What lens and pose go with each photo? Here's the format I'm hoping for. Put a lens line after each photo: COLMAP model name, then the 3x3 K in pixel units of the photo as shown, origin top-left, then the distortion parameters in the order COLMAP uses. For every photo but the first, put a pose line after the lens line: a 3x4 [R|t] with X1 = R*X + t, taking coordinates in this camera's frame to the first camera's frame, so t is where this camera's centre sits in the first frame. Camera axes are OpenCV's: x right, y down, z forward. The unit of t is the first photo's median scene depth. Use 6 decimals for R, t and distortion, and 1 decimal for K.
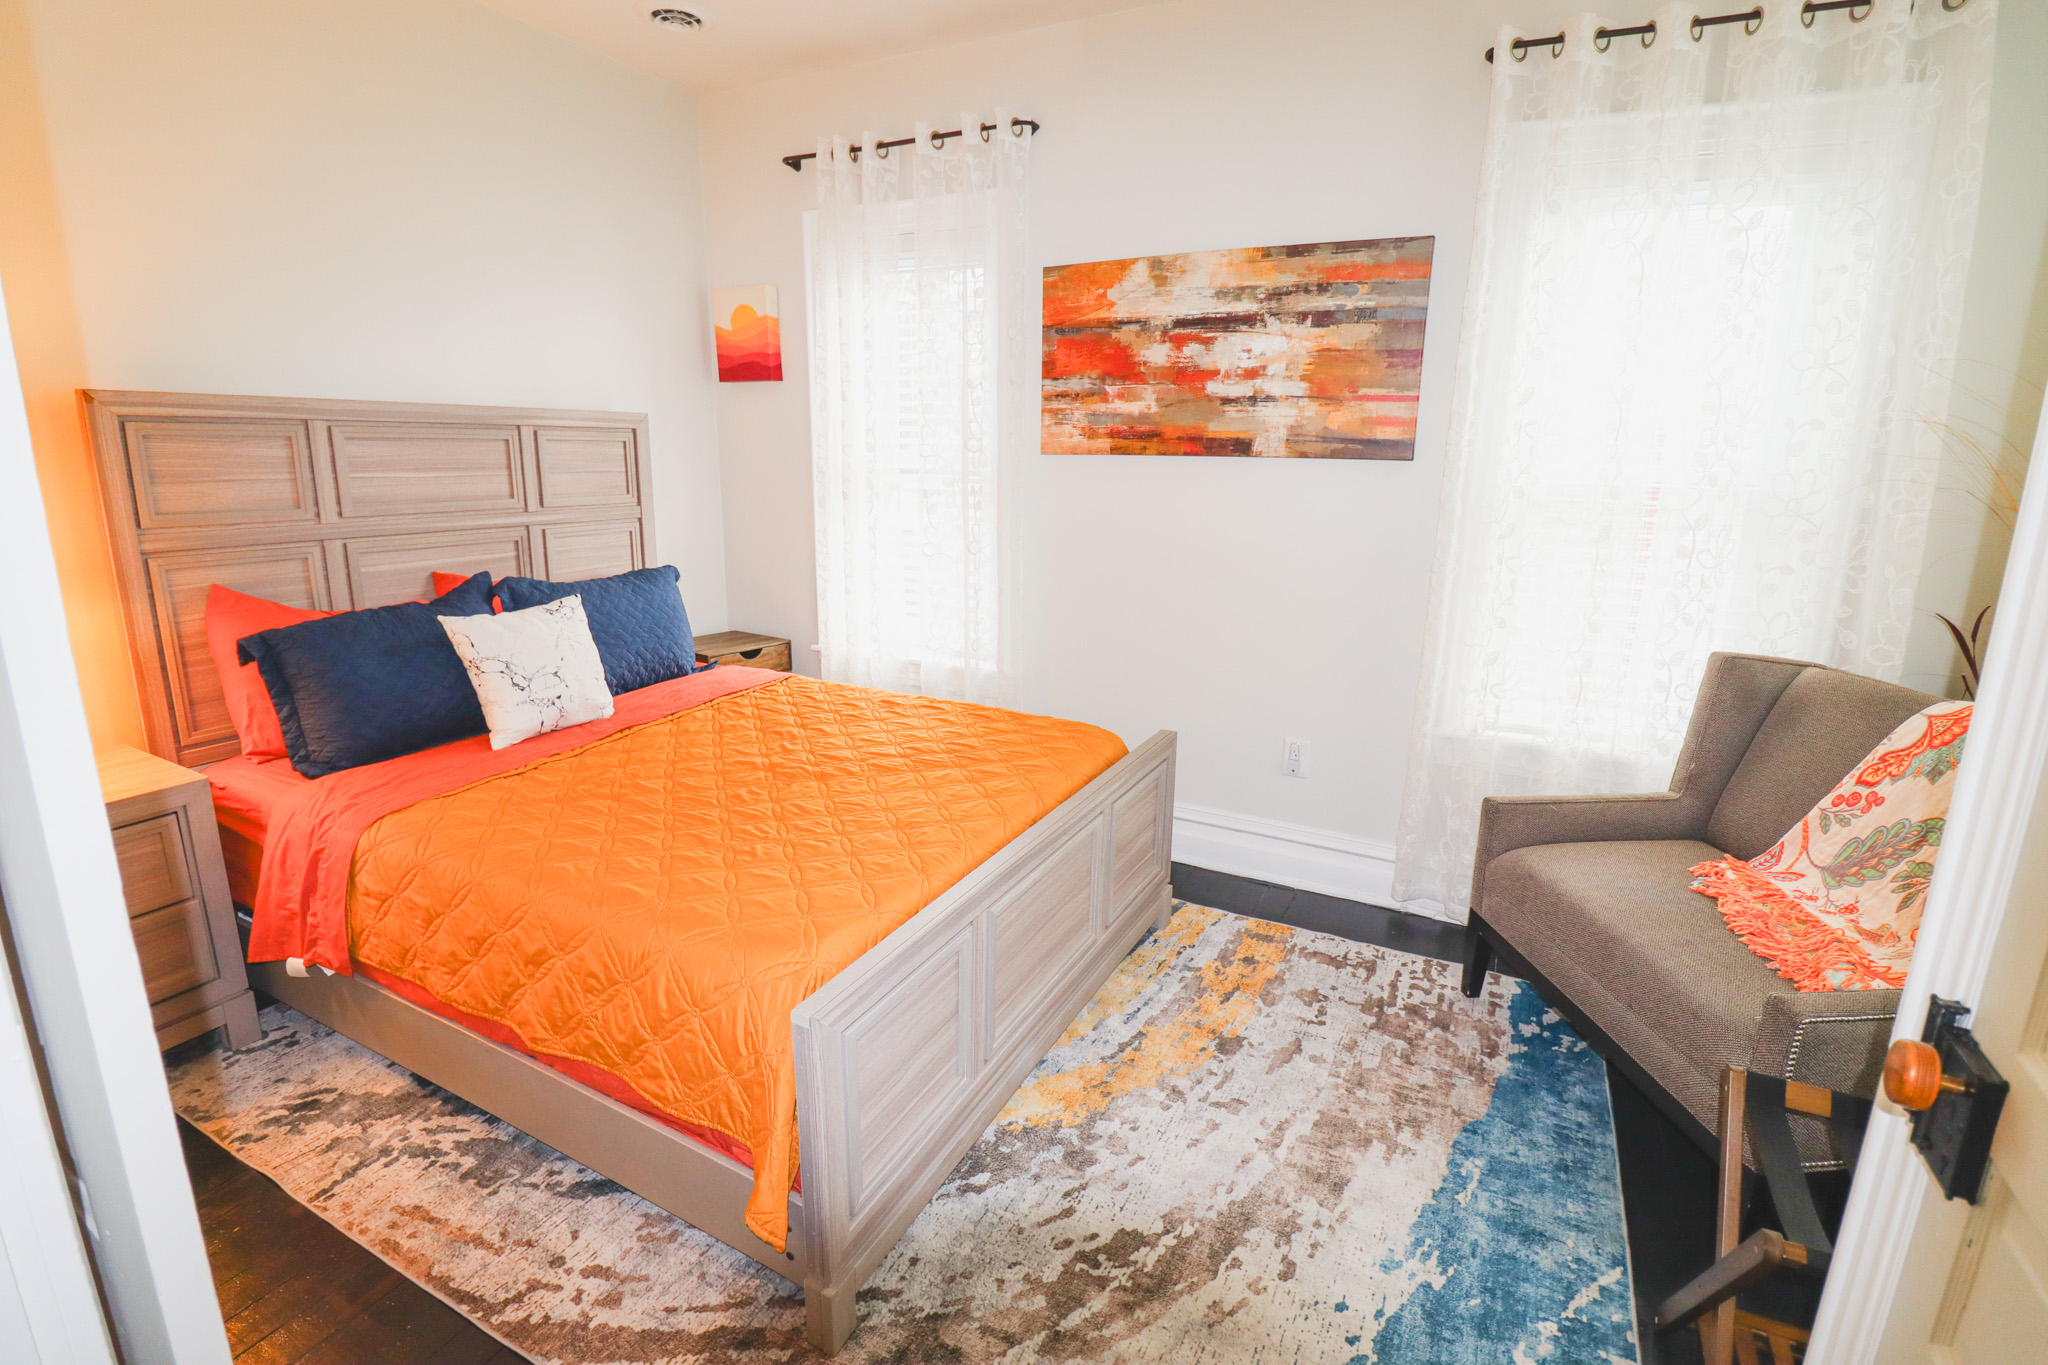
lens RADIAL K [[956.8, 0, 1025.7], [0, 956.8, 643.2], [0, 0, 1]] dist [0.001782, -0.010814]
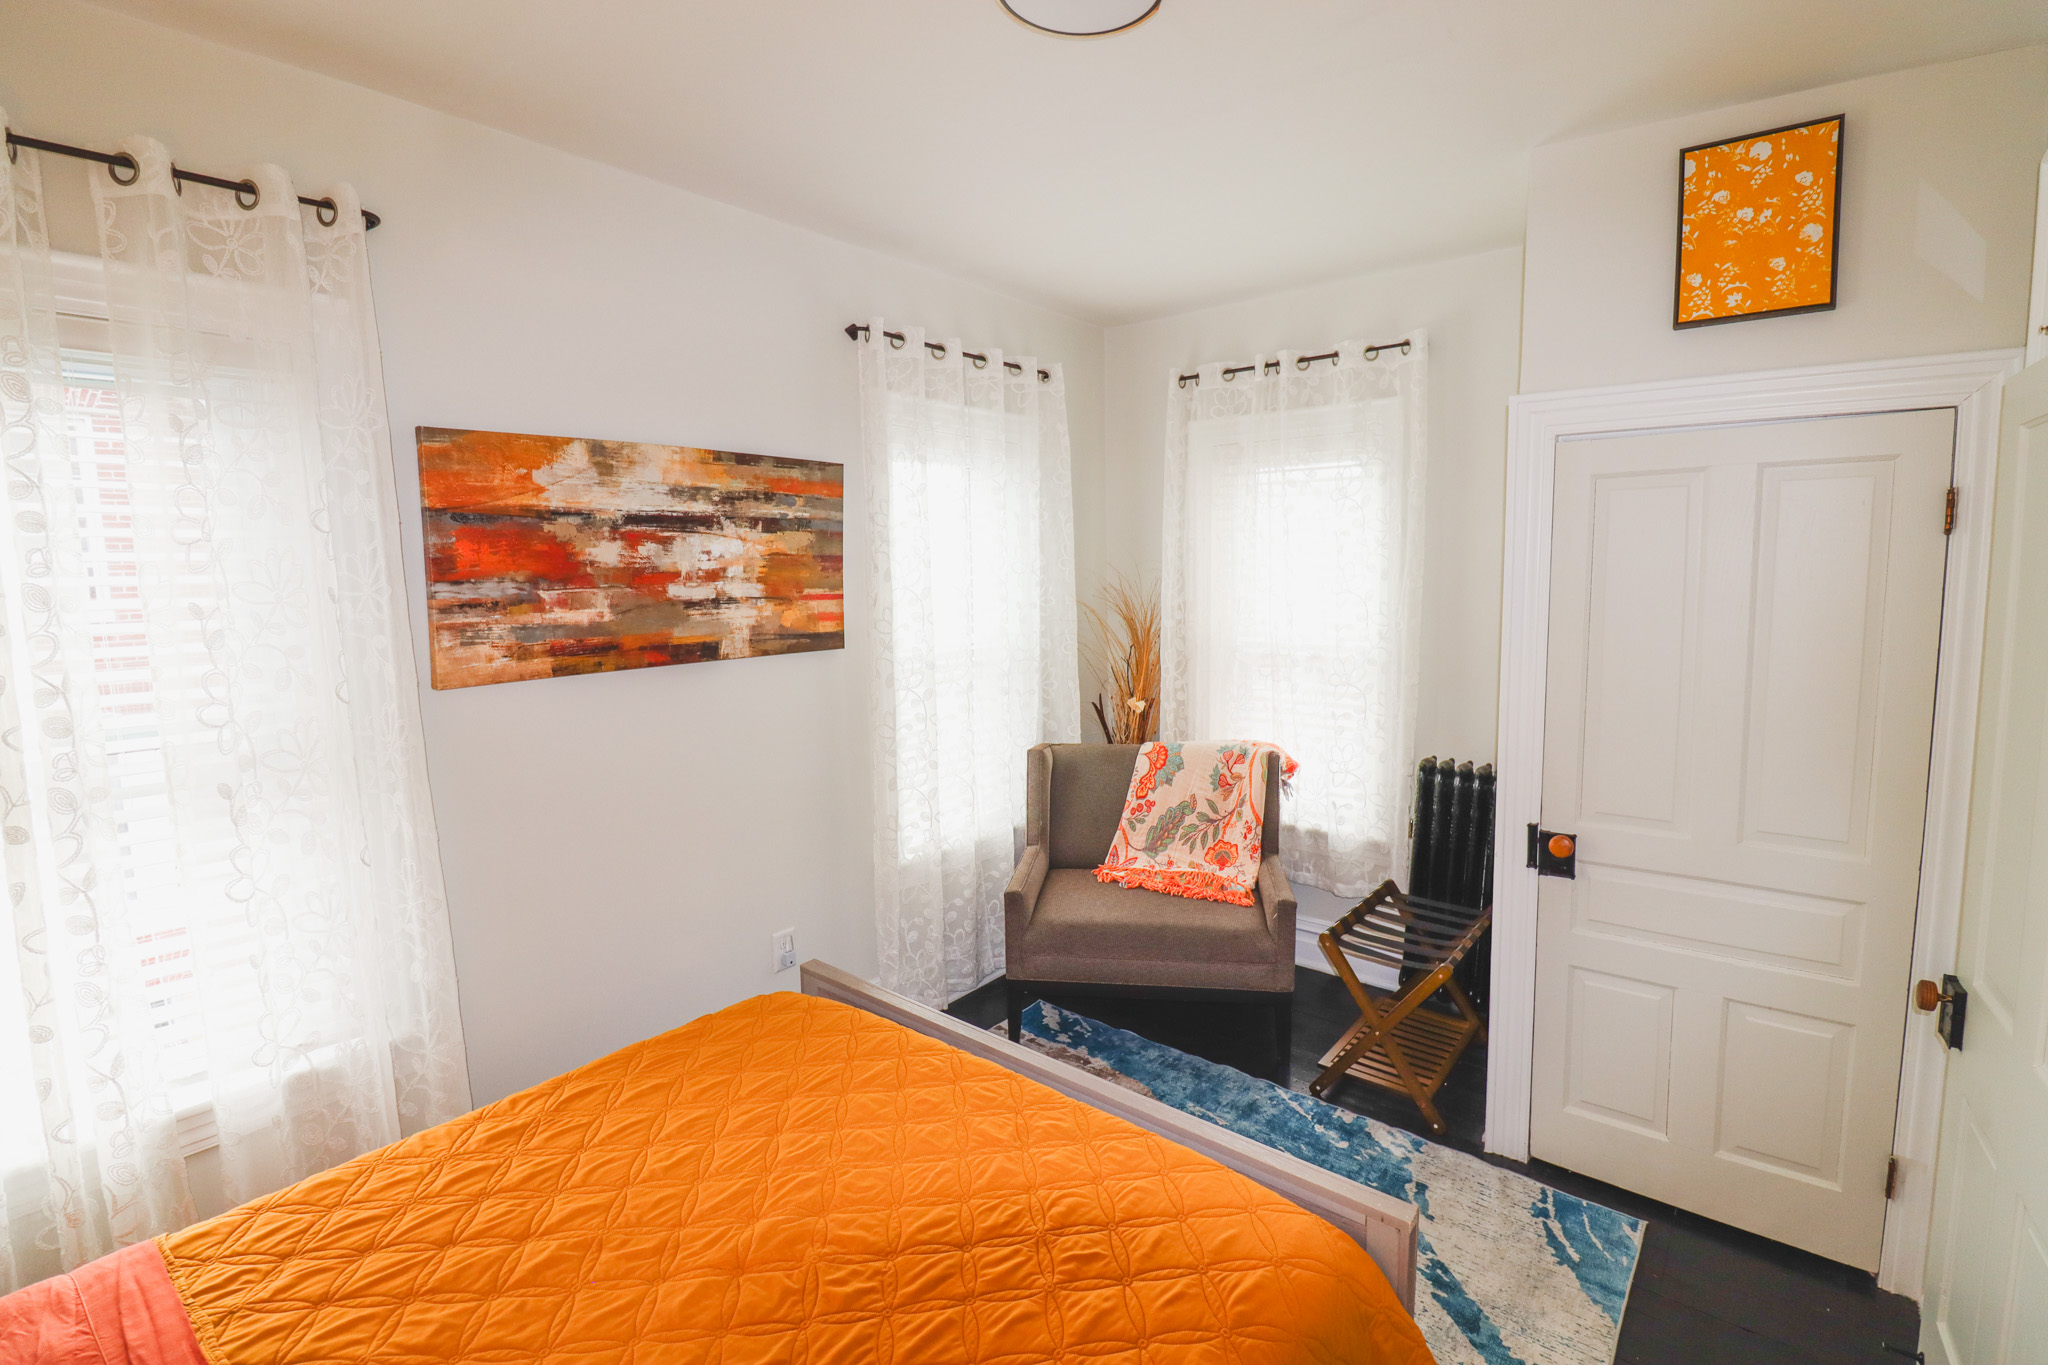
lens RADIAL K [[956.8, 0, 1025.7], [0, 956.8, 643.2], [0, 0, 1]] dist [0.001782, -0.010814]
pose [[0.195705, -0.099237, 0.975629, -0.644182], [0.218869, 0.974192, 0.055187, -0.201716], [-0.955927, 0.202734, 0.212374, 0.515656]]
